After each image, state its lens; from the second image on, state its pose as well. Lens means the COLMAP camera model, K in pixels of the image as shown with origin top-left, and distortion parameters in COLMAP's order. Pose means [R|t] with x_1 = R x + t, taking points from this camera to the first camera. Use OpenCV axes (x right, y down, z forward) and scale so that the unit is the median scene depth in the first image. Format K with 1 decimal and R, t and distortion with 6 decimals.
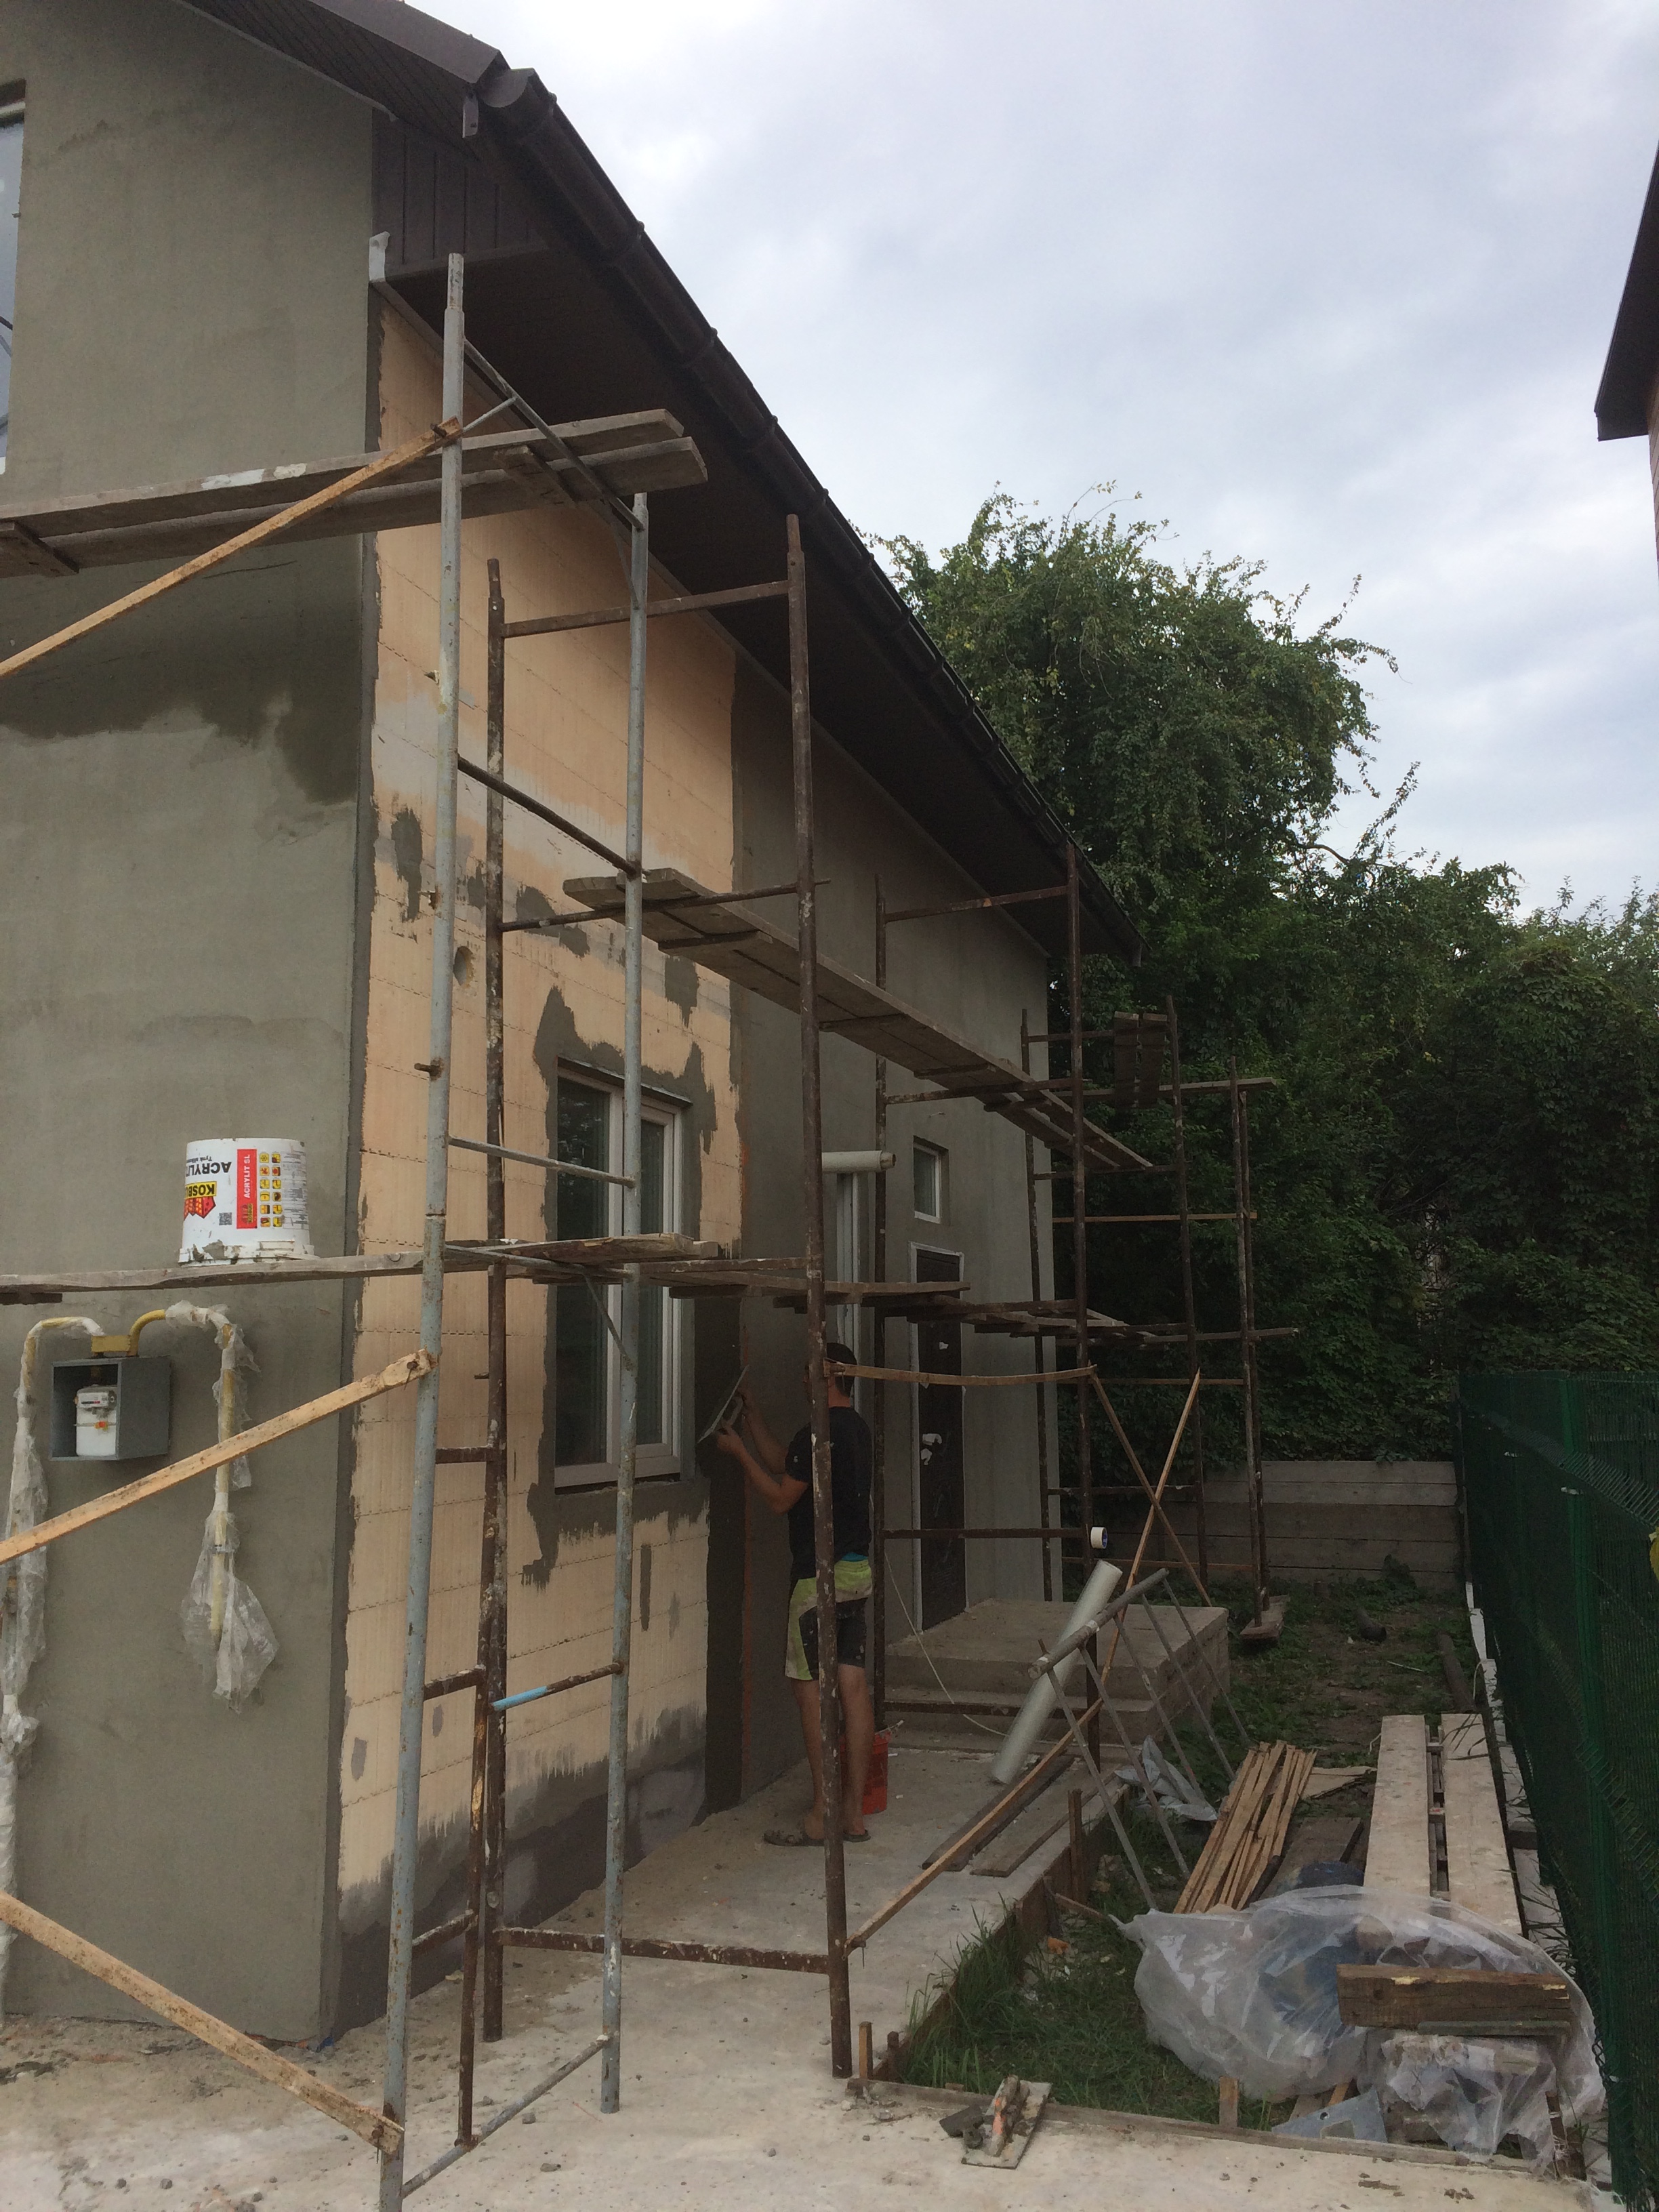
lens RADIAL K [[1854.4, 0, 838.0], [0, 1854.4, 1072.4], [0, 0, 1]] dist [0.071198, -0.093753]
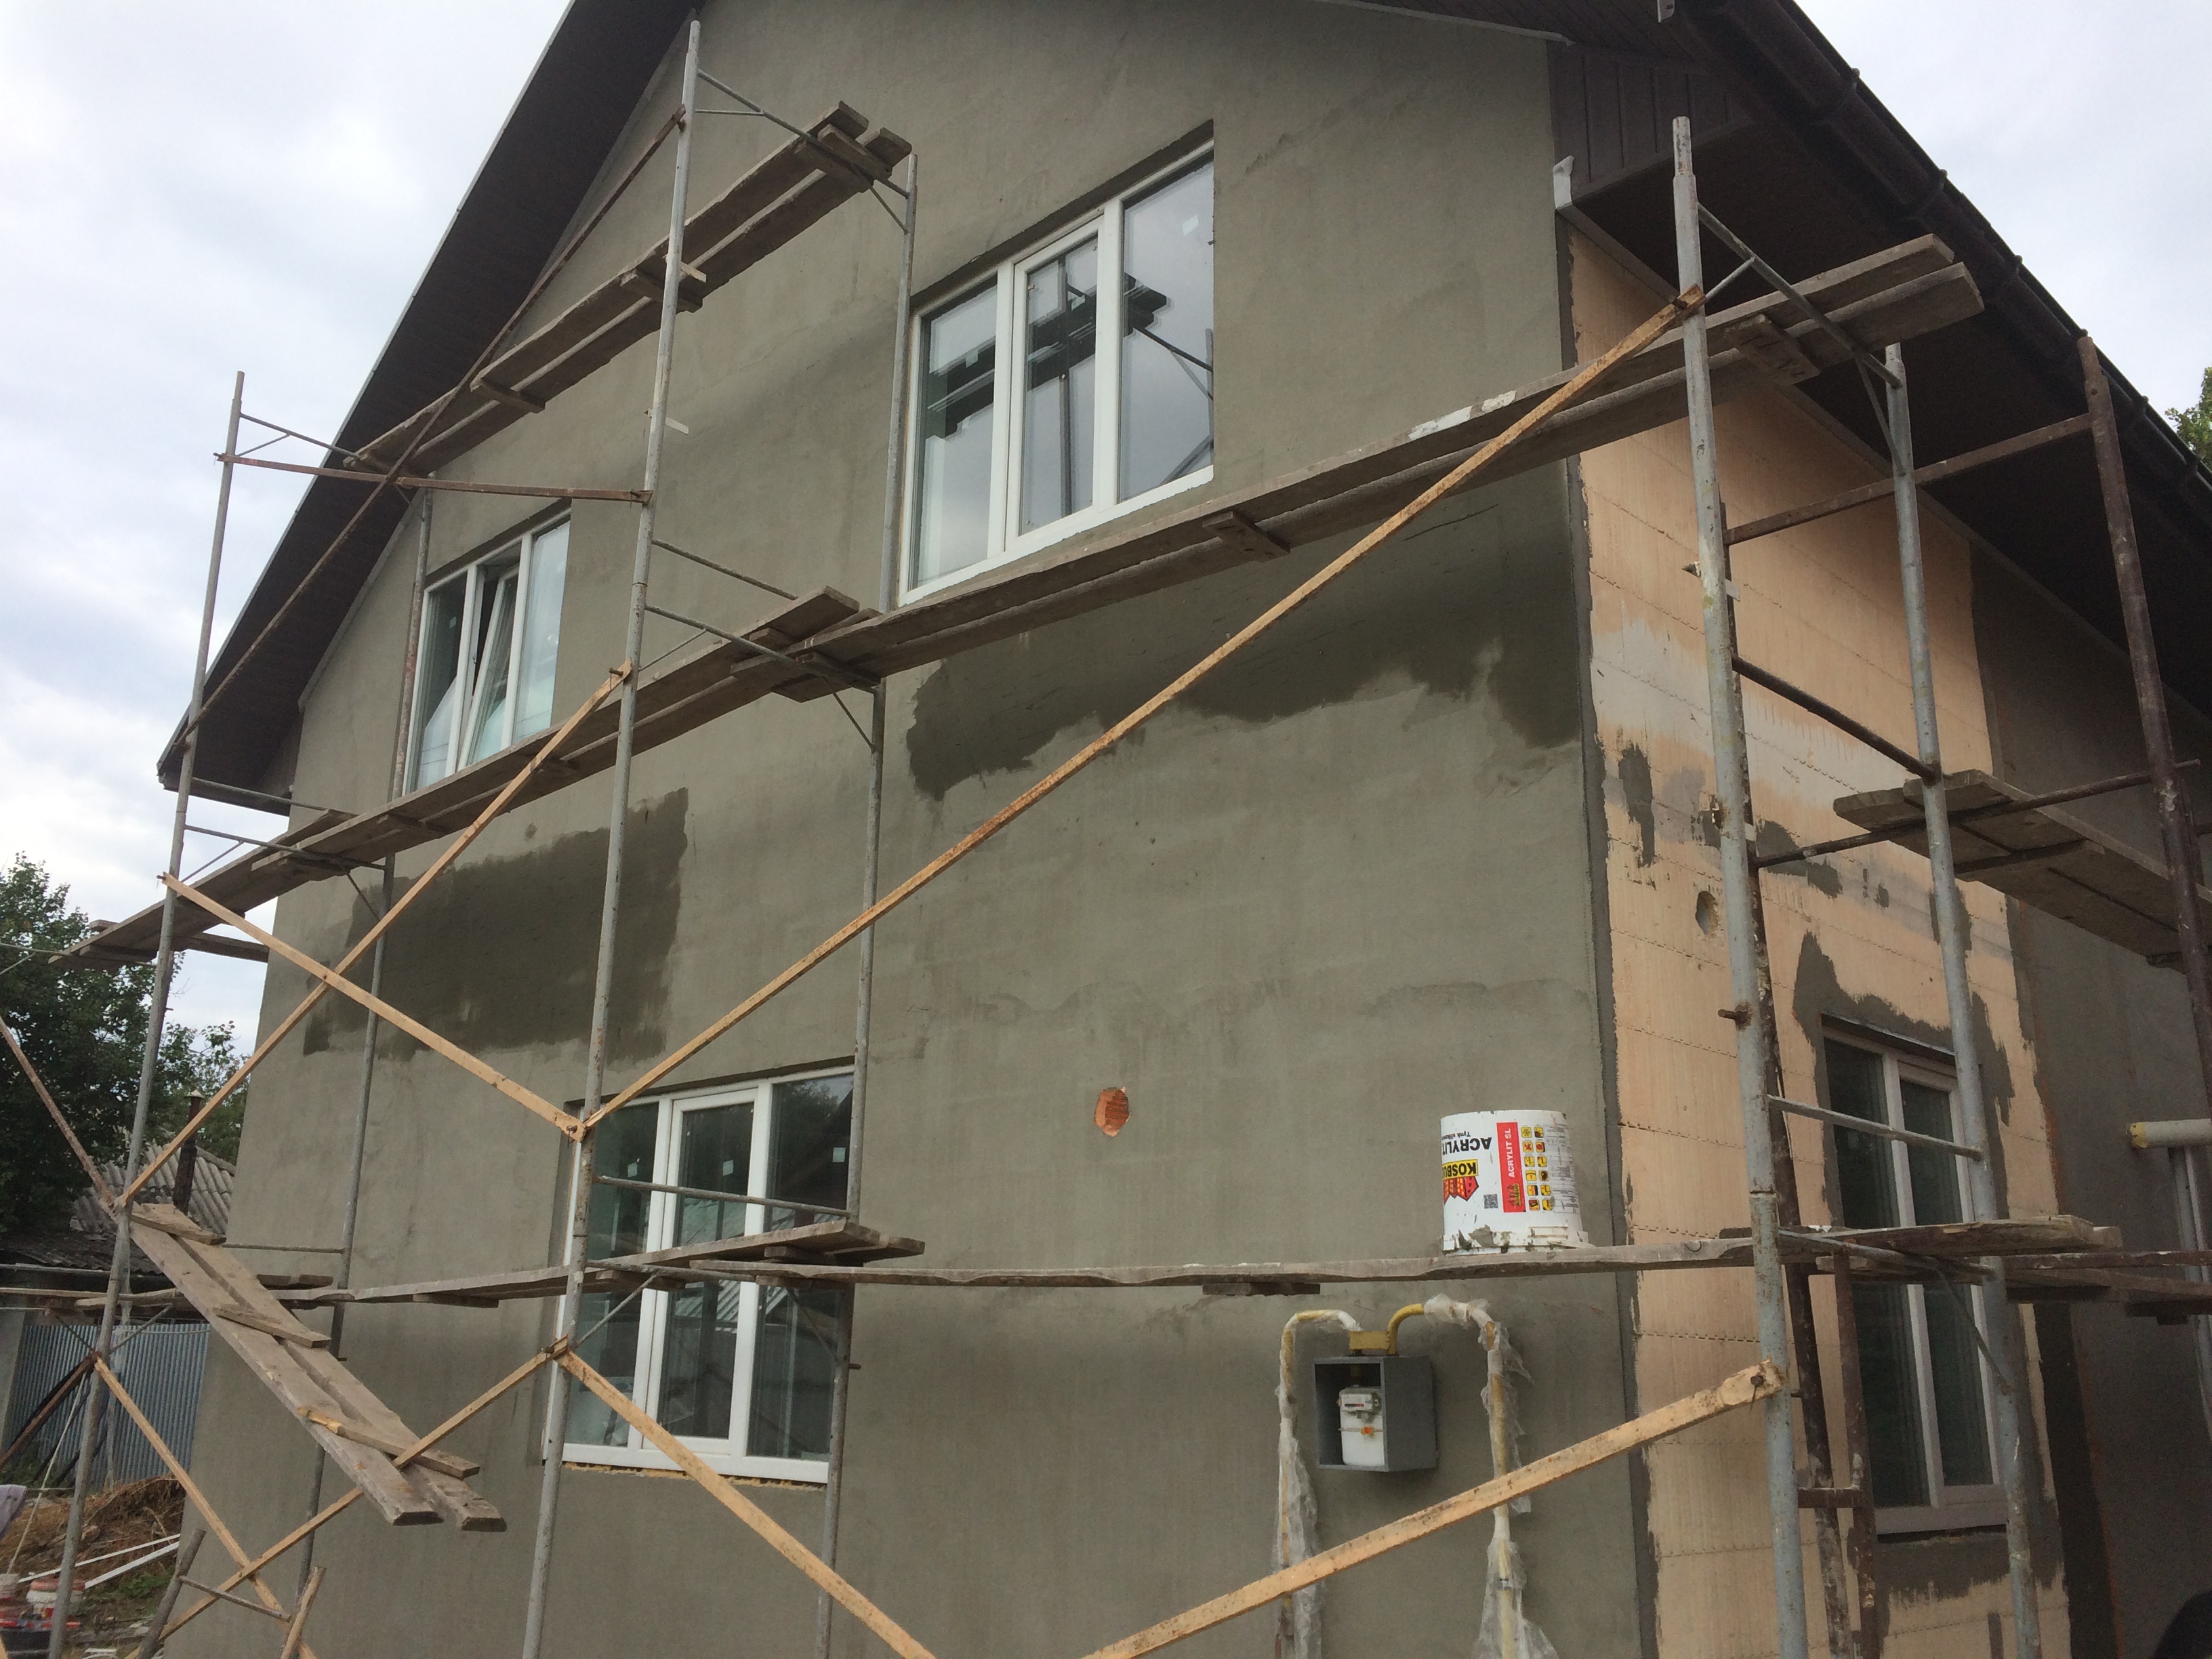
lens RADIAL K [[1854.4, 0, 1115.3], [0, 1854.4, 810.8], [0, 0, 1]] dist [0.071198, -0.093753]
pose [[0.895303, -0.102896, -0.433410, -0.069931], [0.043875, 0.988595, -0.144069, 0.011765], [0.443291, 0.109970, 0.889607, 0.083437]]
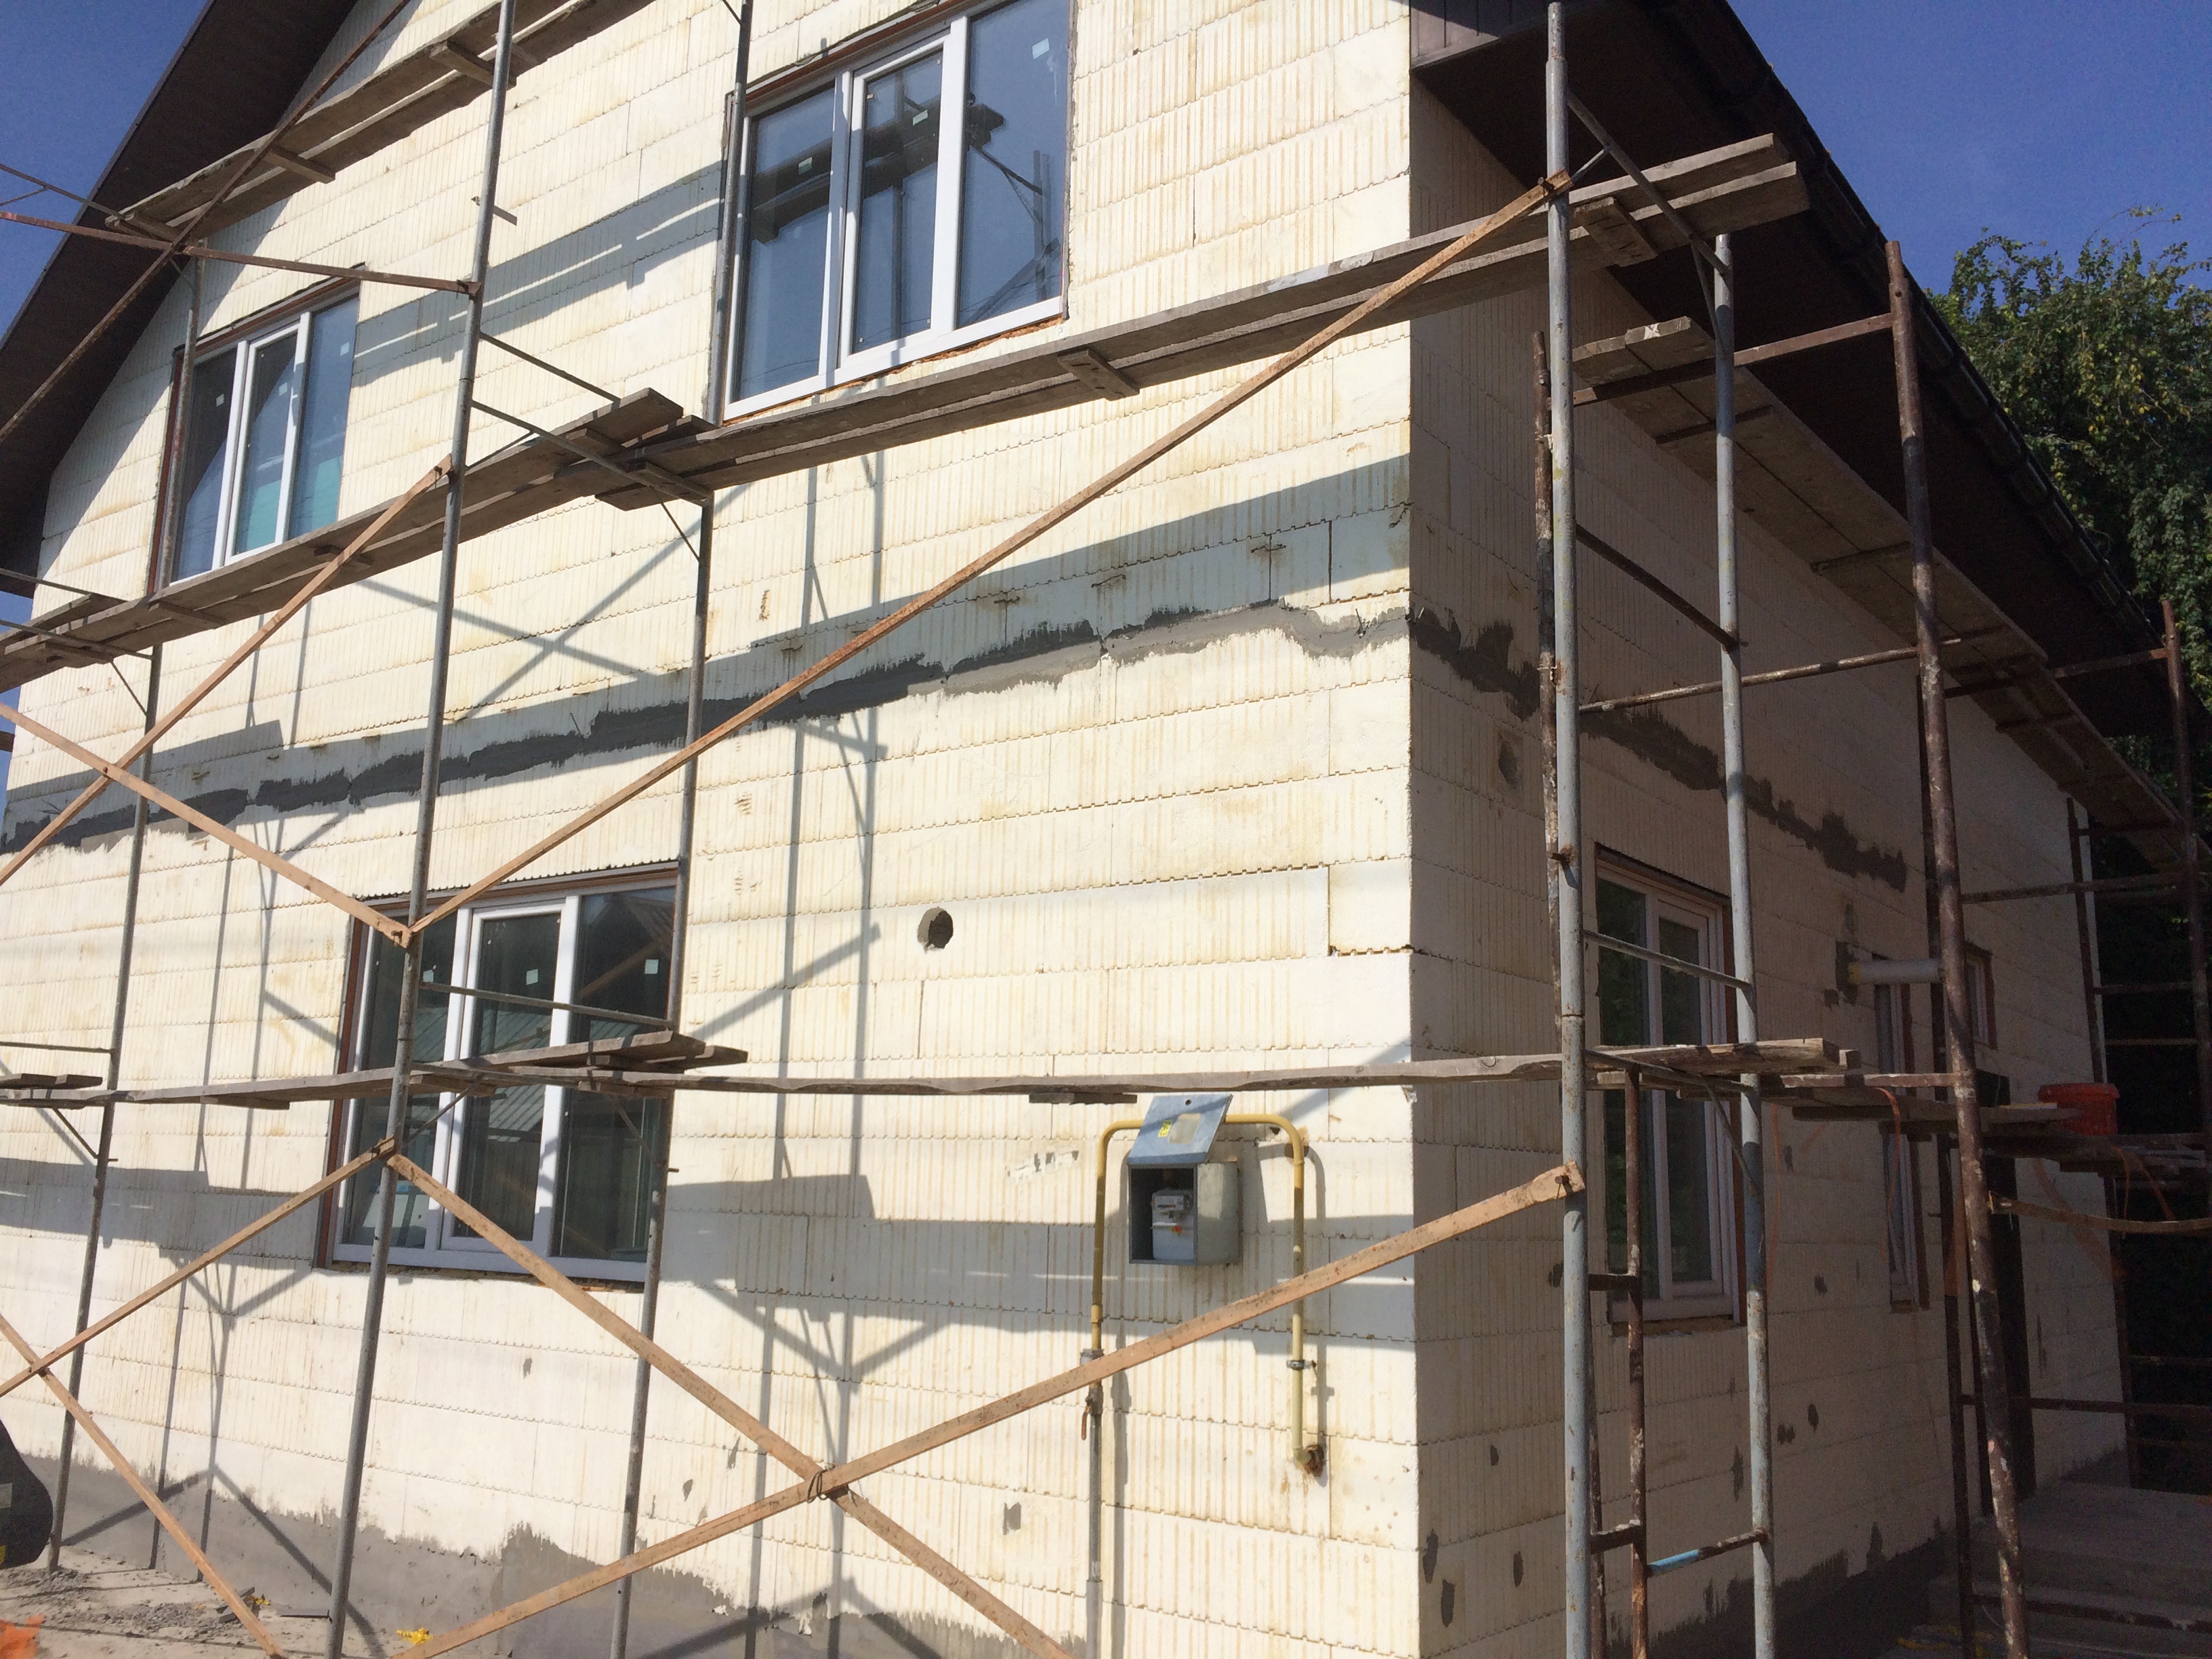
lens RADIAL K [[1854.4, 0, 1120.5], [0, 1854.4, 786.7], [0, 0, 1]] dist [0.071198, -0.093753]
pose [[0.947203, -0.034886, -0.318732, -0.096362], [0.017050, 0.998137, -0.058578, 0.010285], [0.320181, 0.050051, 0.946033, 0.039230]]
